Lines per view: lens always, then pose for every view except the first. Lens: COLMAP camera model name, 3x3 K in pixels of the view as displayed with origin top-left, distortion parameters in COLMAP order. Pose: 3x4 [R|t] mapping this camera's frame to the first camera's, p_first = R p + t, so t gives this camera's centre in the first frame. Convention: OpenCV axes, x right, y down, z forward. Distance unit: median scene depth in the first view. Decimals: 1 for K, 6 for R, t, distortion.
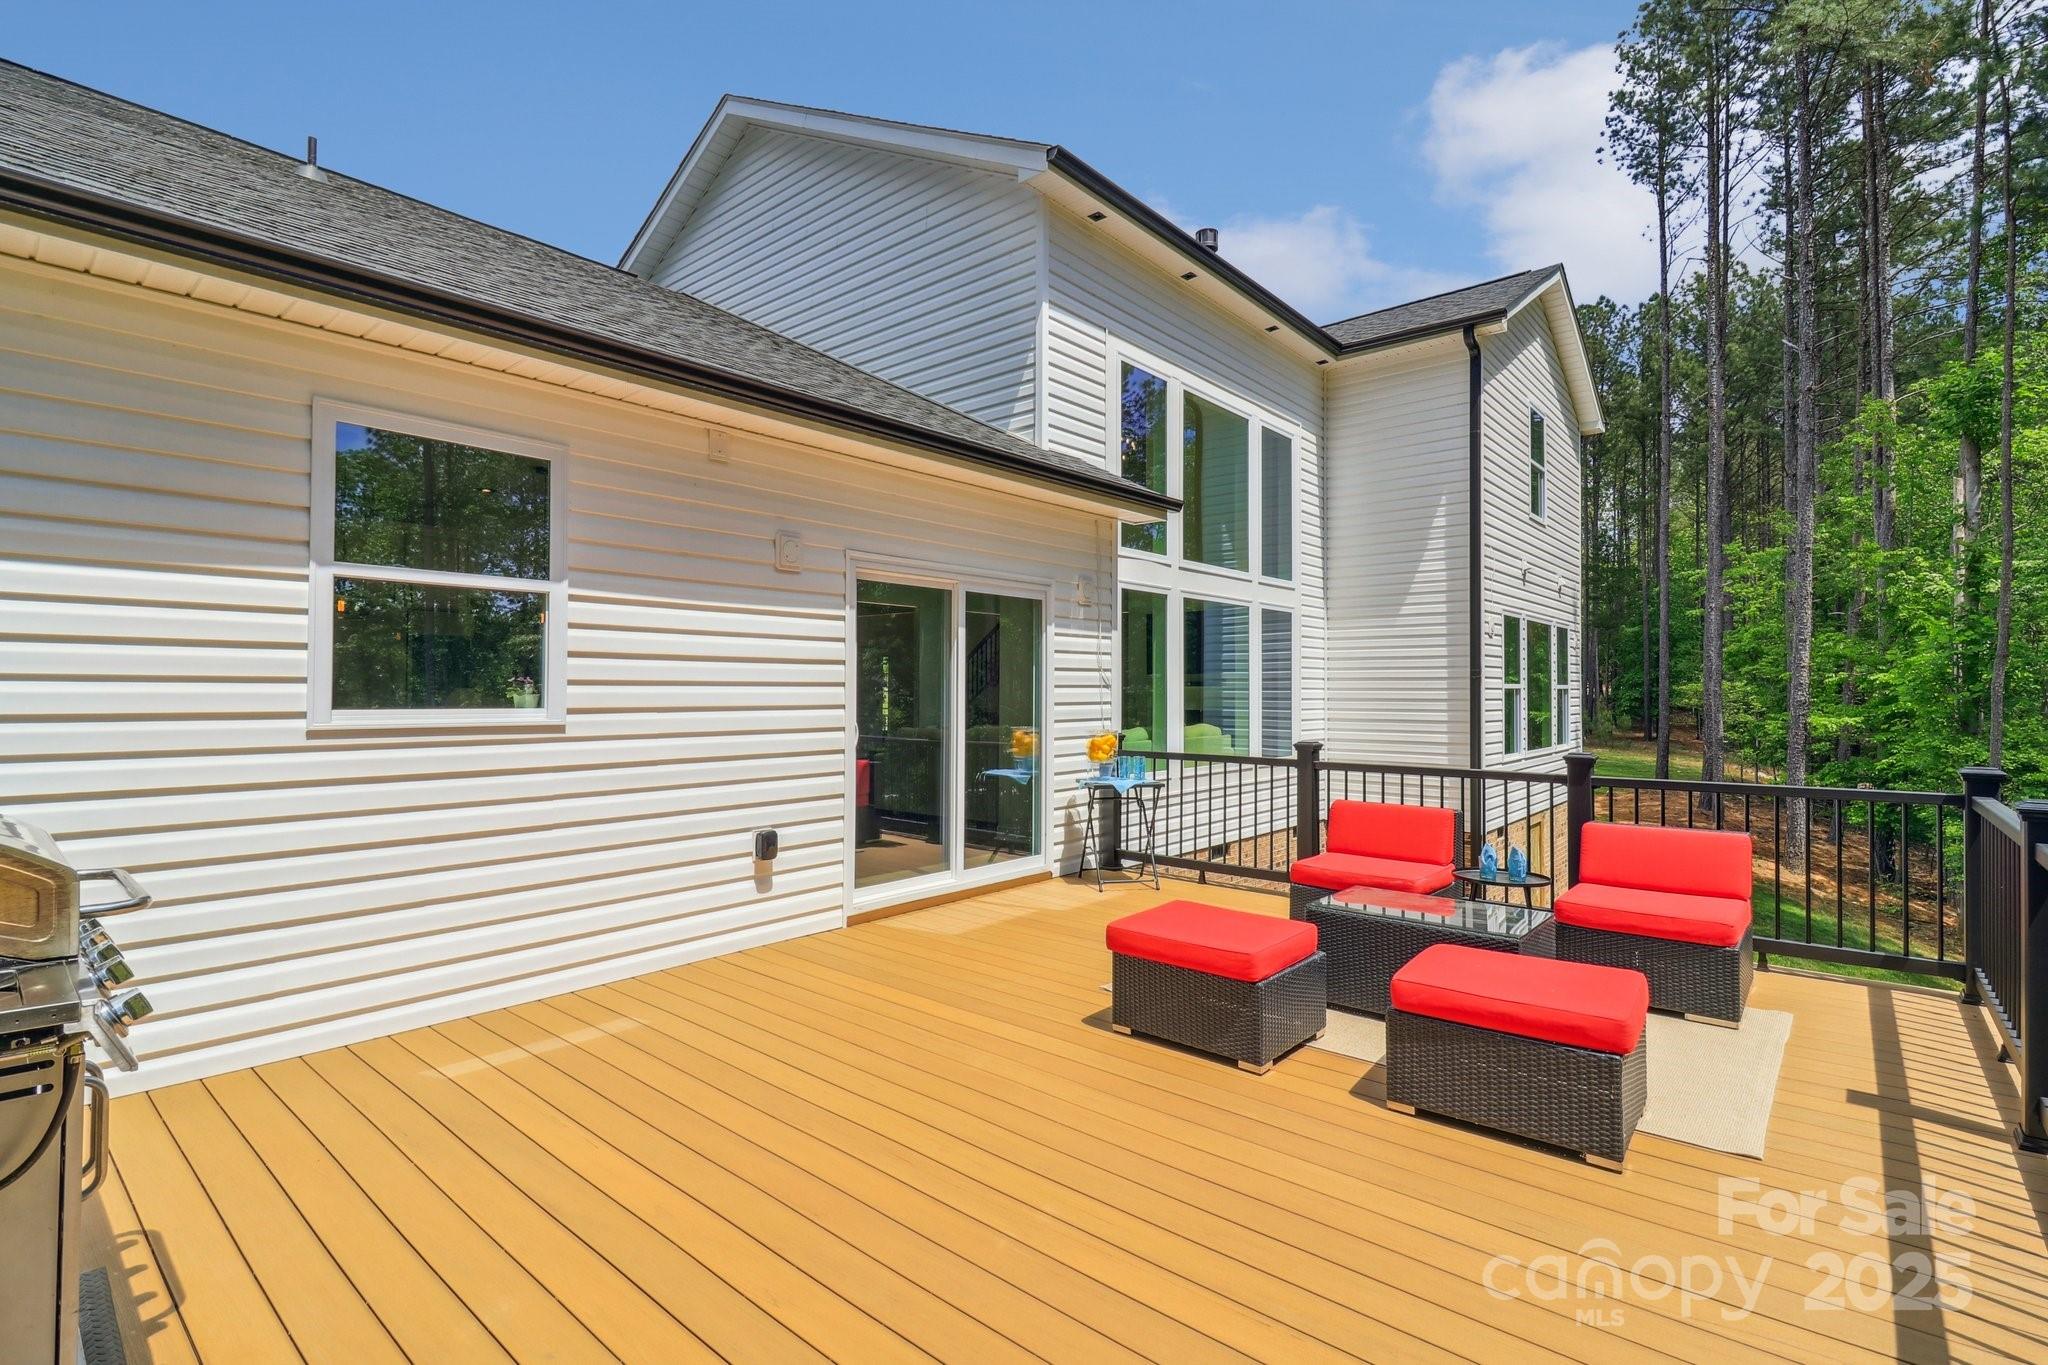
lens RADIAL K [[954.6, 0, 1024.0], [0, 954.6, 682.5], [0, 0, 1]] dist [-0.020894, -0.000085]
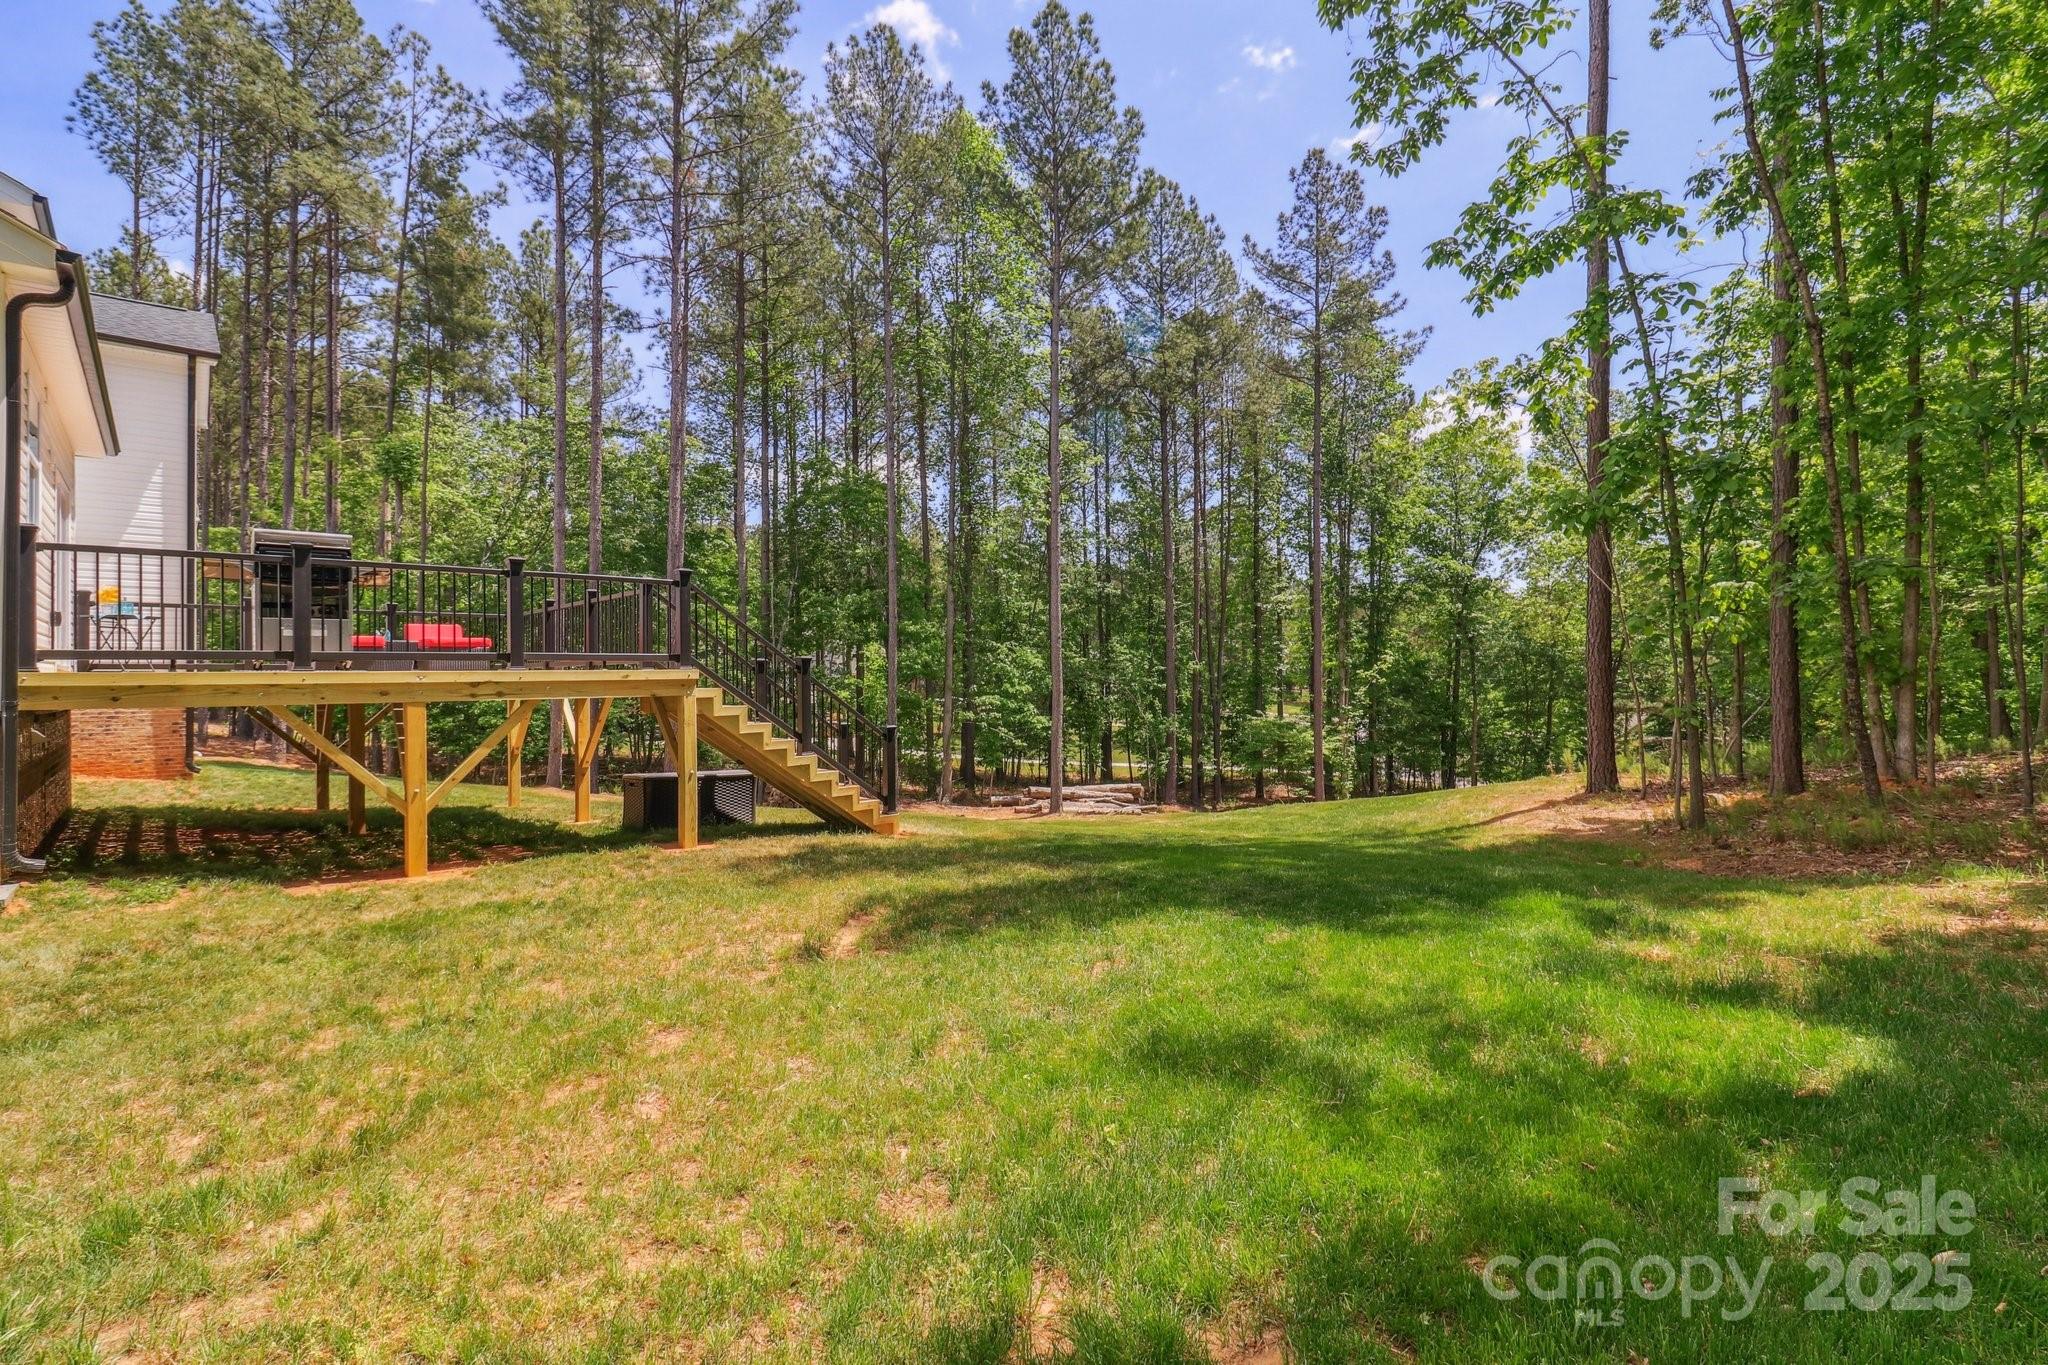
lens RADIAL K [[954.6, 0, 1024.0], [0, 954.6, 682.5], [0, 0, 1]] dist [-0.020894, -0.000085]
pose [[0.105205, 0.001598, 0.994449, -0.503164], [-0.013761, 0.999905, -0.000151, 0.077106], [-0.994355, -0.013669, 0.105217, -0.286701]]
